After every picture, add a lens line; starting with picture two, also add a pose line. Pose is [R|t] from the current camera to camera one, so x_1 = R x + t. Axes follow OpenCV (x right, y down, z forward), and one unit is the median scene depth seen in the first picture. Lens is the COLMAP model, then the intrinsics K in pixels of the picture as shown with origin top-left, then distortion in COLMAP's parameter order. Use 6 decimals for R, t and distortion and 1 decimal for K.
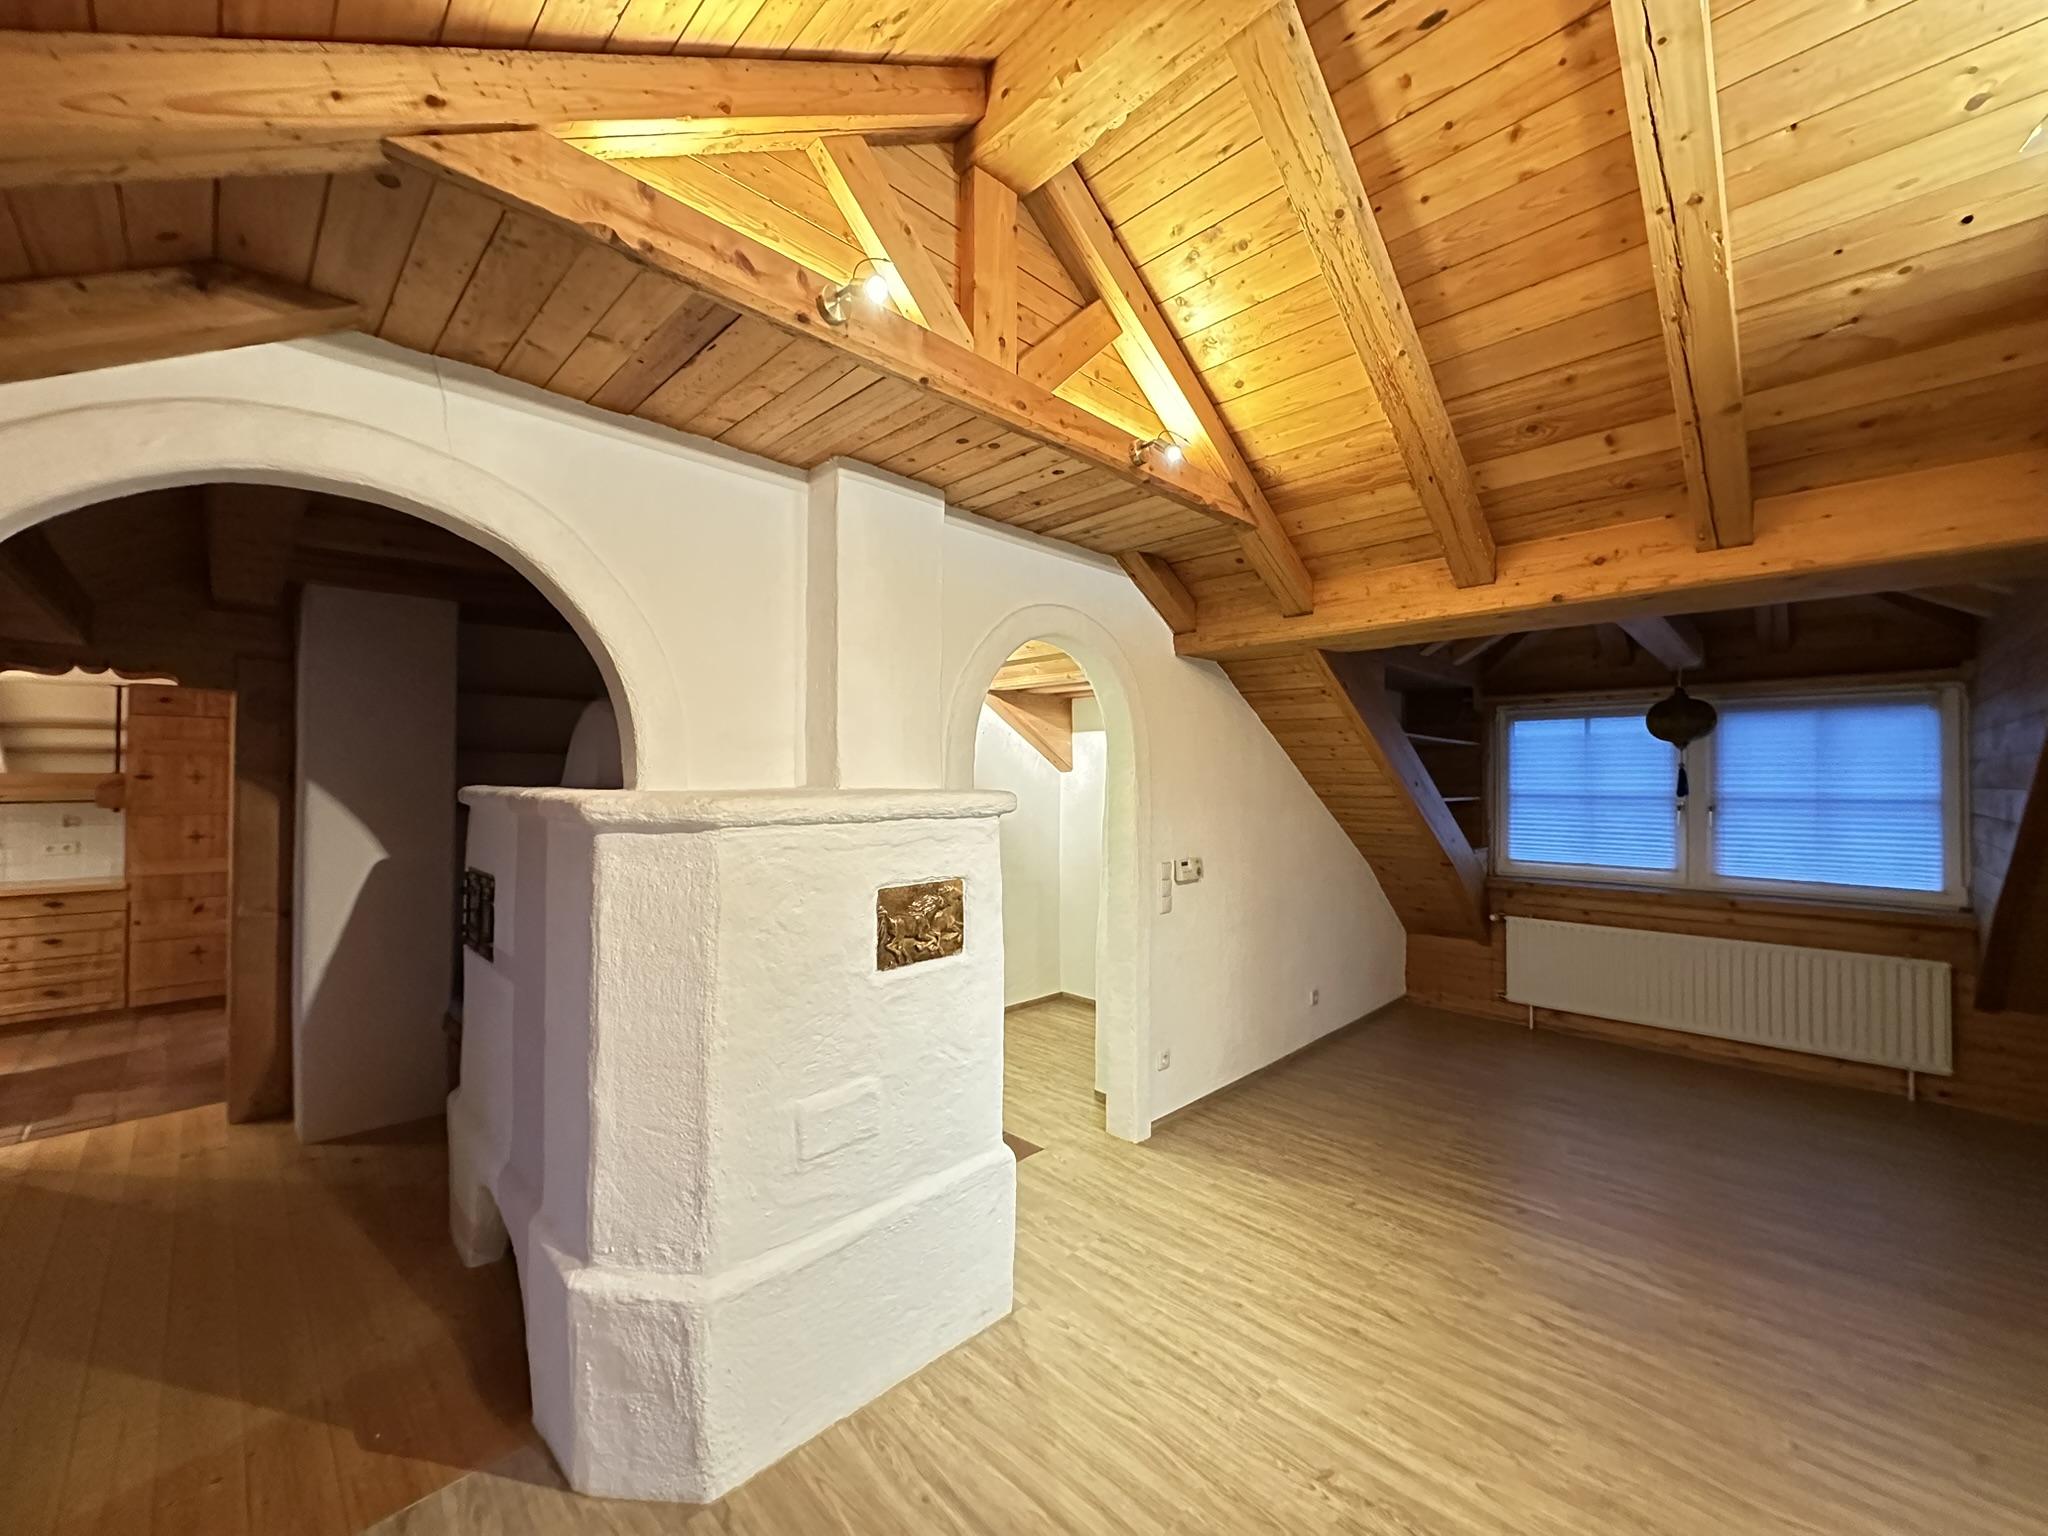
lens RADIAL K [[814.5, 0, 1029.2], [0, 814.5, 764.4], [0, 0, 1]] dist [-0.005882, 0.000814]
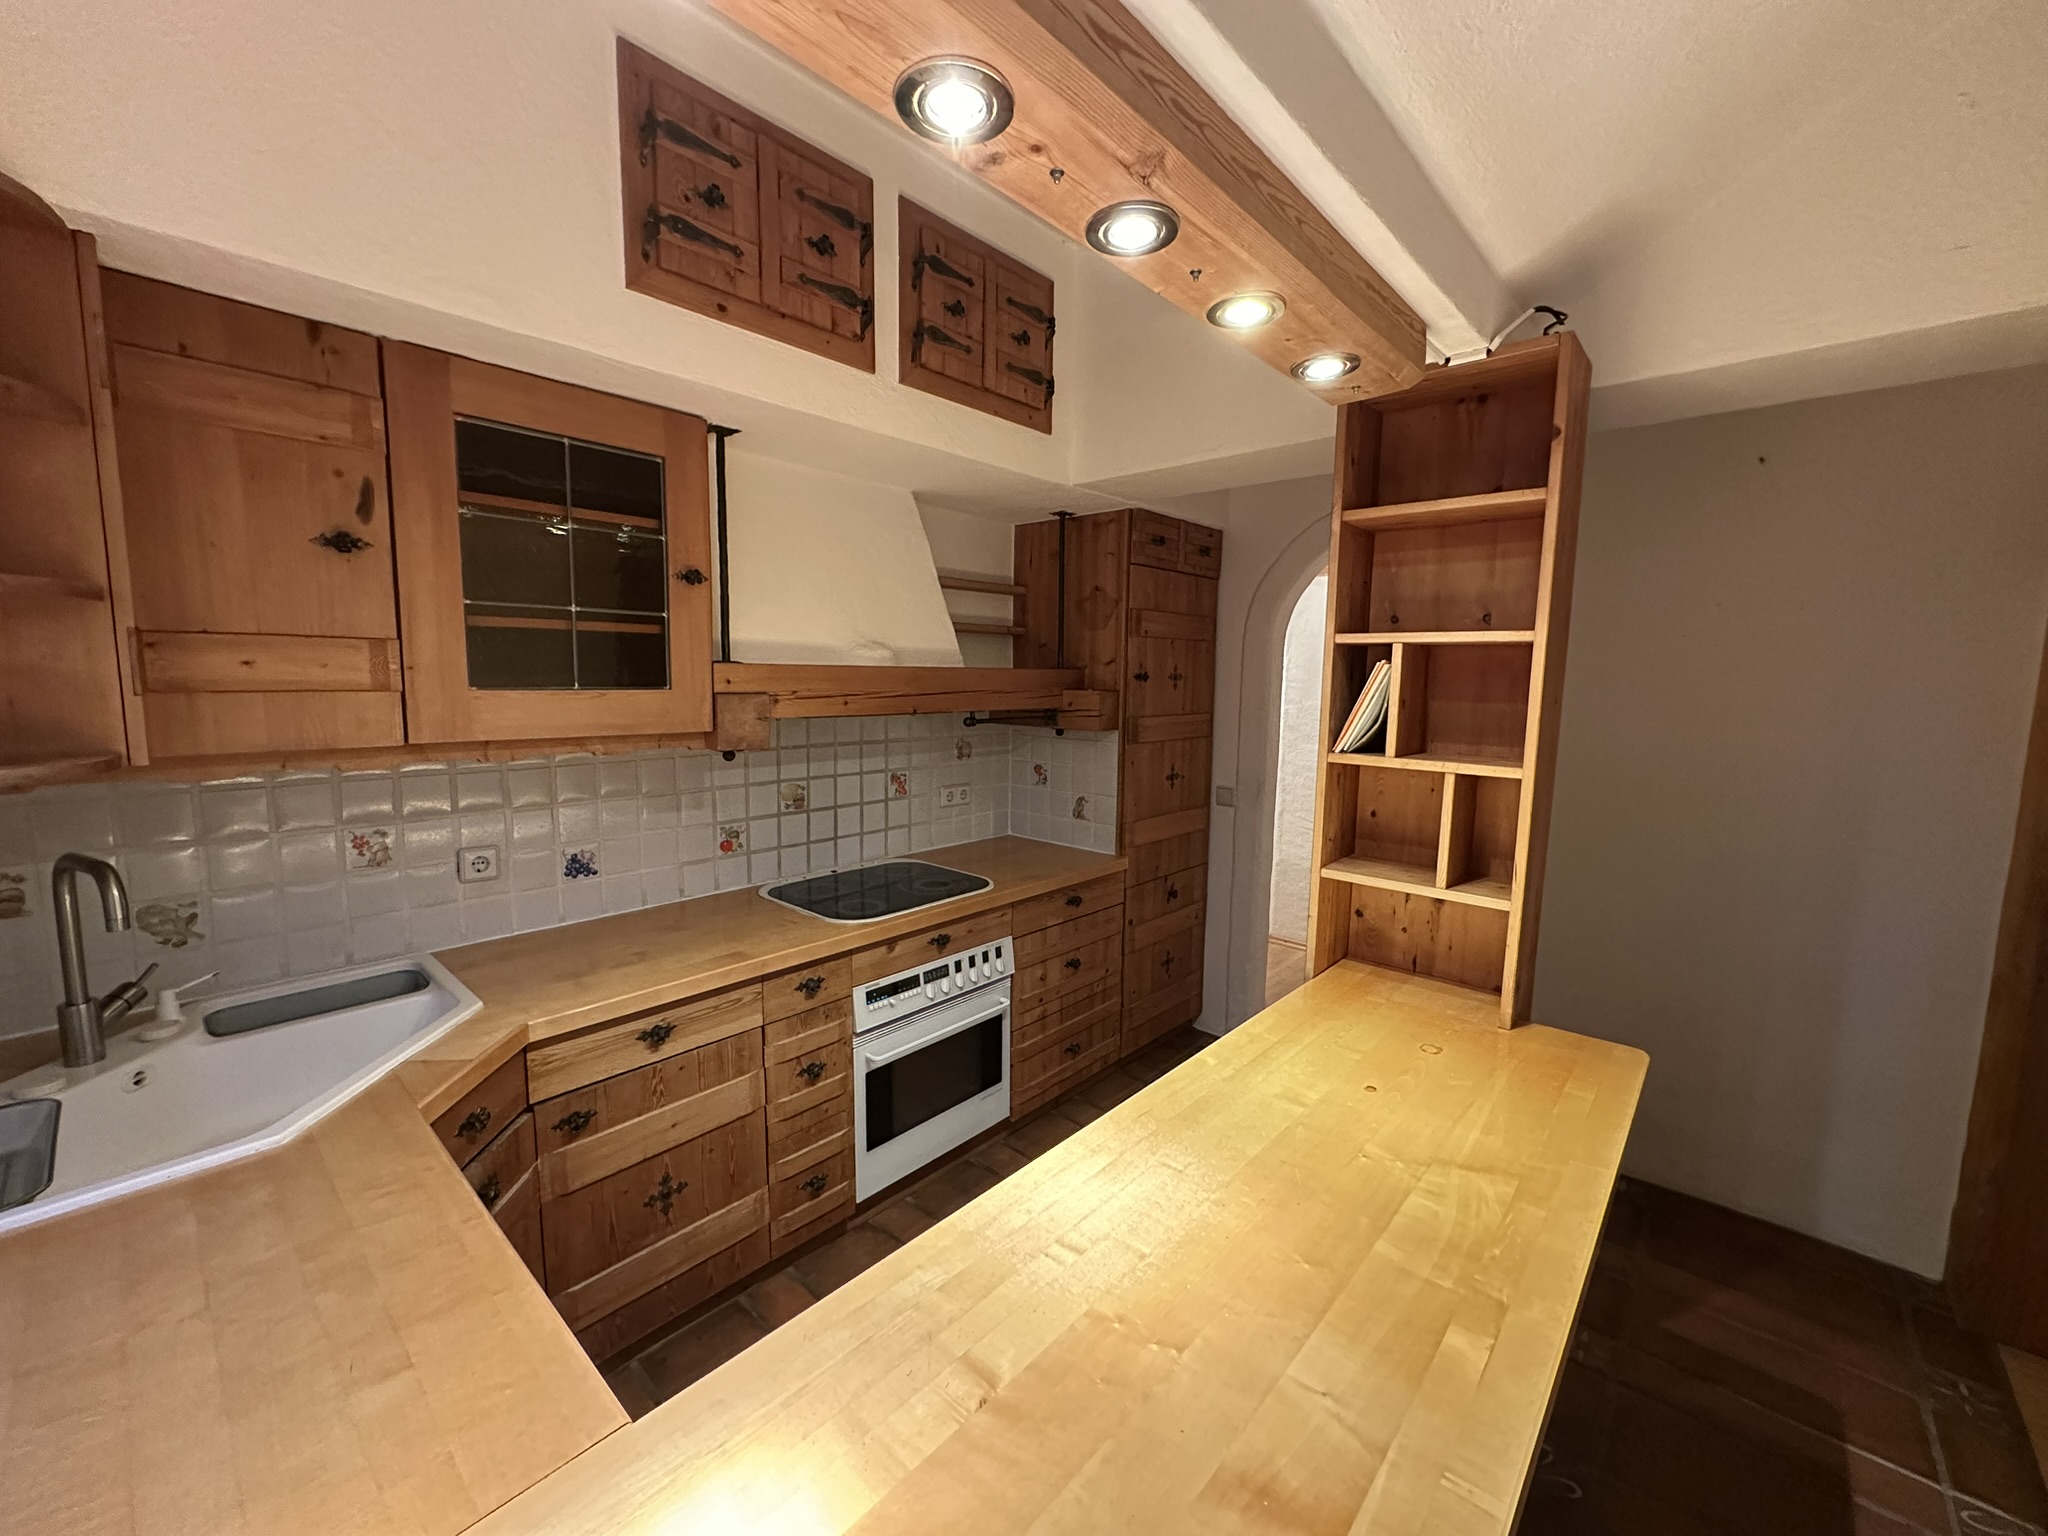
lens RADIAL K [[814.5, 0, 1023.1], [0, 814.5, 767.5], [0, 0, 1]] dist [-0.005882, 0.000814]
pose [[0.999154, 0.006830, 0.040549, -1.215488], [-0.011999, 0.991617, 0.128653, 0.006091], [-0.039331, -0.129031, 0.990860, 0.425889]]
